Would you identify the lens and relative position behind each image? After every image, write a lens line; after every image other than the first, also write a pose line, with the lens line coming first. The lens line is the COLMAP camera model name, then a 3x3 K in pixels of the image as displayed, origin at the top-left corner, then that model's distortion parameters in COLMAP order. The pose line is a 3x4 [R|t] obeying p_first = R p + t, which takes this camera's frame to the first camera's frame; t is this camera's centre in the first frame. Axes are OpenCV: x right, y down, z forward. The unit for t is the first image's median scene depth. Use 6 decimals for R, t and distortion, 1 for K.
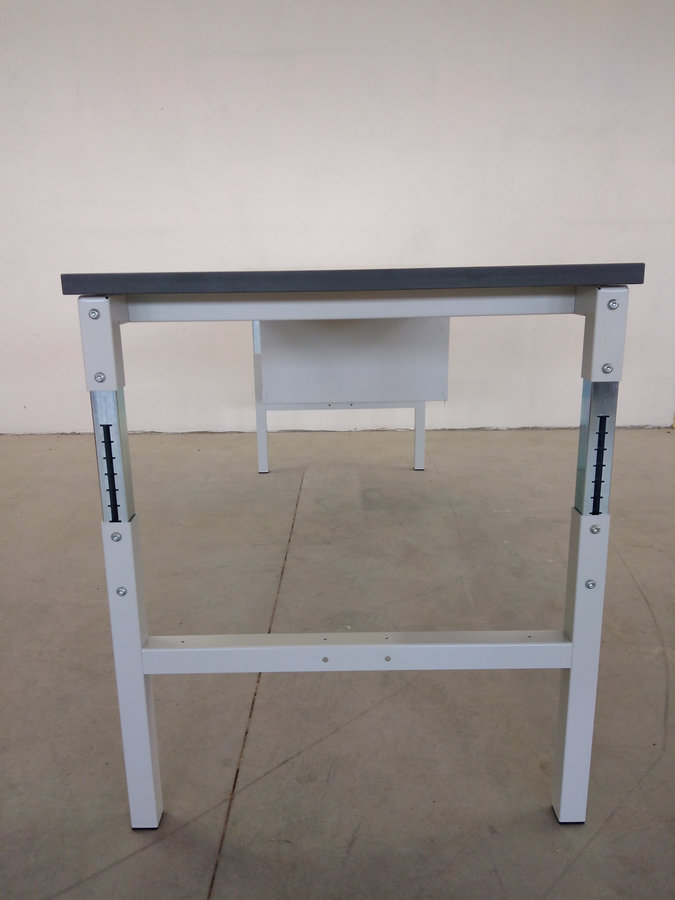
lens RADIAL K [[702.4, 0, 337.5], [0, 702.4, 450.0], [0, 0, 1]] dist [0.051165, -0.072866]
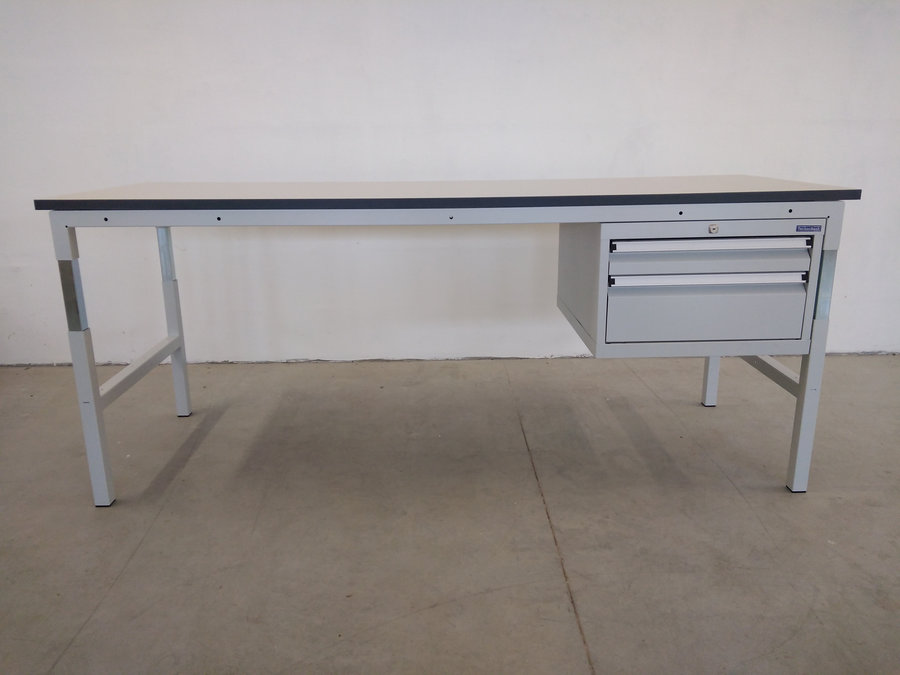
lens RADIAL K [[702.4, 0, 455.0], [0, 702.4, 340.8], [0, 0, 1]] dist [0.051165, -0.072866]
pose [[0.999310, -0.003106, 0.037019, -0.127954], [0.002241, 0.999724, 0.023399, -0.069859], [-0.037082, -0.023300, 0.999041, 0.133731]]
